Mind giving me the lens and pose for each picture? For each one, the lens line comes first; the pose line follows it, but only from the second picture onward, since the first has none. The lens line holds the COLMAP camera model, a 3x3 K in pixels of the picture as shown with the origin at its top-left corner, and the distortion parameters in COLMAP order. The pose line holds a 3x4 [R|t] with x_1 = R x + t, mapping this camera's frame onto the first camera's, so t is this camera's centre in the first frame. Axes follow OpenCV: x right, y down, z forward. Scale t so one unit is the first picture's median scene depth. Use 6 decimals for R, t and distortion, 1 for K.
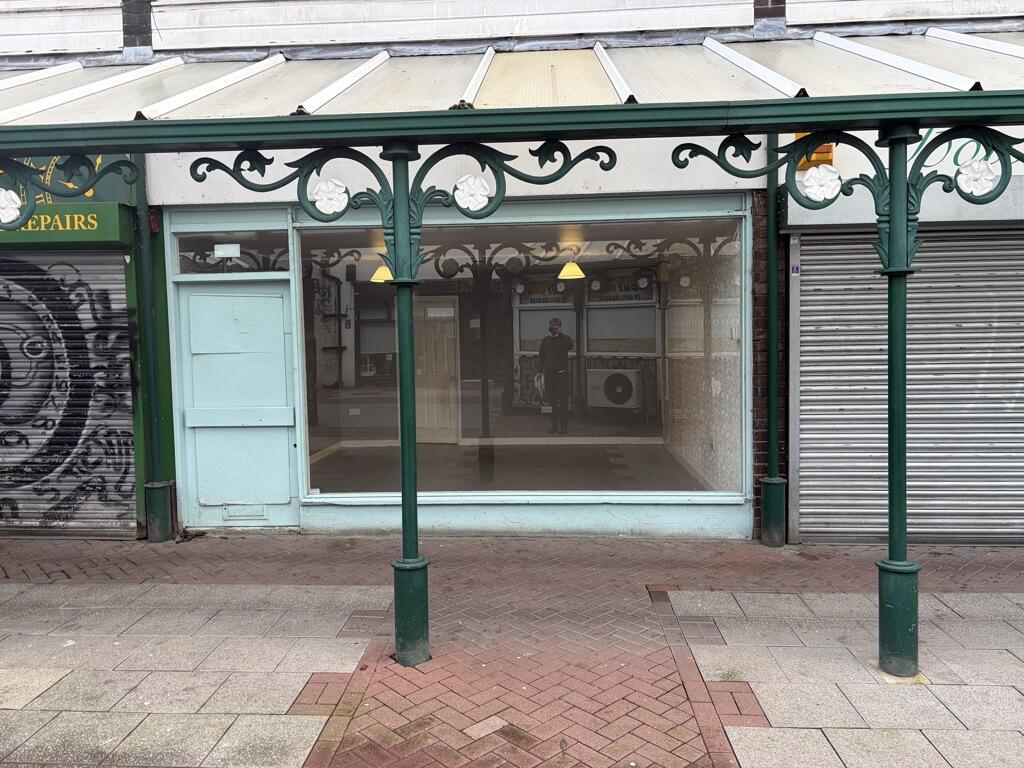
lens RADIAL K [[796.0, 0, 512.0], [0, 796.0, 384.0], [0, 0, 1]] dist [0.032874, 0.001131]
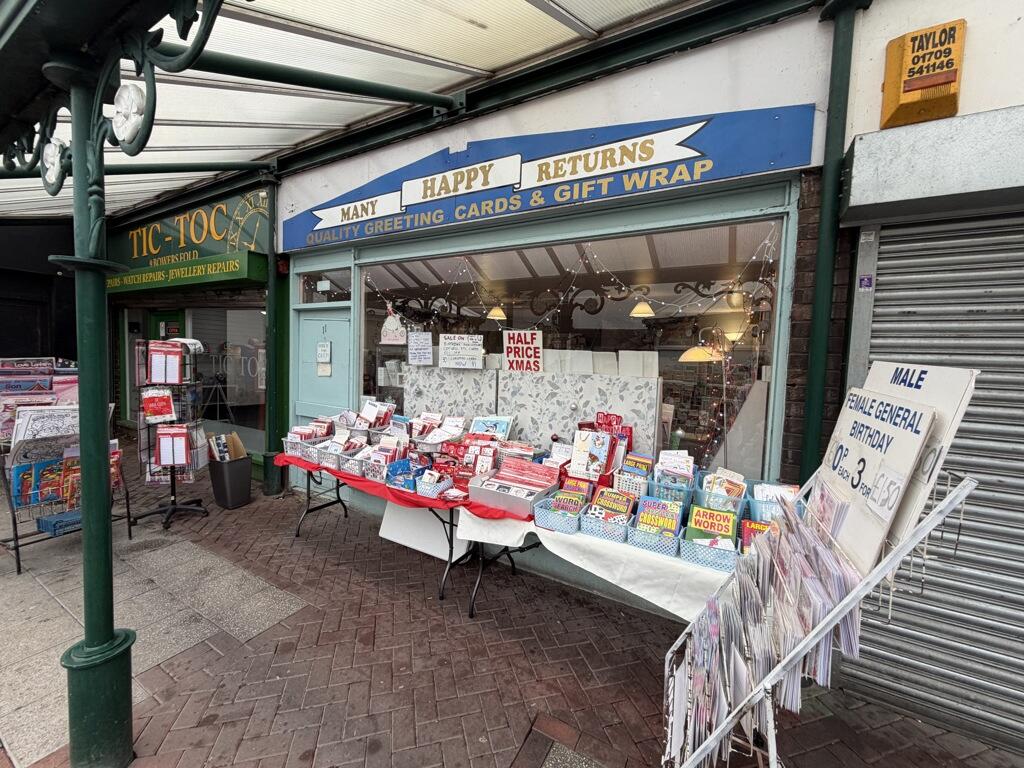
lens RADIAL K [[406.8, 0, 509.7], [0, 406.8, 384.8], [0, 0, 1]] dist [-0.000943, -0.000085]
pose [[0.885213, 0.081785, -0.457940, 0.250141], [-0.086667, 0.996183, 0.010382, -0.036790], [0.457042, 0.030498, 0.888922, 0.561917]]
